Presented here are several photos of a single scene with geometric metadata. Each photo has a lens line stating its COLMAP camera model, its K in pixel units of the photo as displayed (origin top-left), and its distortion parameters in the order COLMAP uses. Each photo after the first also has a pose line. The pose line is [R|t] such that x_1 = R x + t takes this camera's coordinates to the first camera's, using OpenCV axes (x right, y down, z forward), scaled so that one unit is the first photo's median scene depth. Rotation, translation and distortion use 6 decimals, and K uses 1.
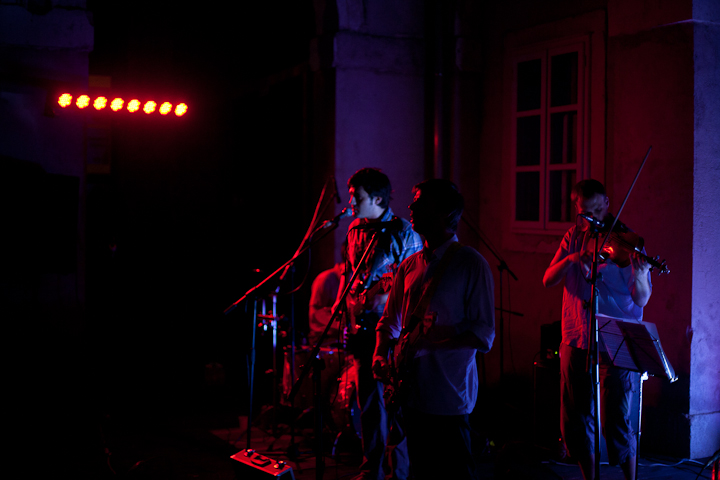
lens RADIAL K [[1062.3, 0, 360.0], [0, 1062.3, 240.0], [0, 0, 1]] dist [-0.121911, 0.088634]
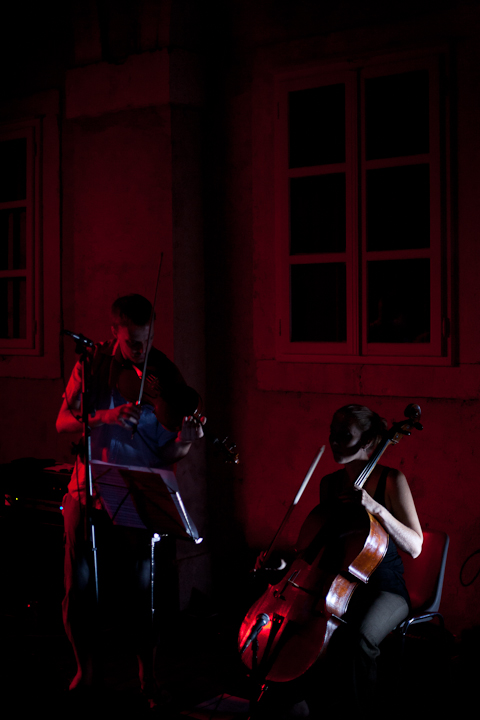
lens RADIAL K [[1048.2, 0, 240.0], [0, 1048.2, 360.0], [0, 0, 1]] dist [-0.157624, -0.014849]
pose [[0.904824, -0.030642, 0.424683, 0.003694], [0.028103, 0.999530, 0.012243, -0.006102], [-0.424858, 0.000857, 0.905260, 0.203049]]
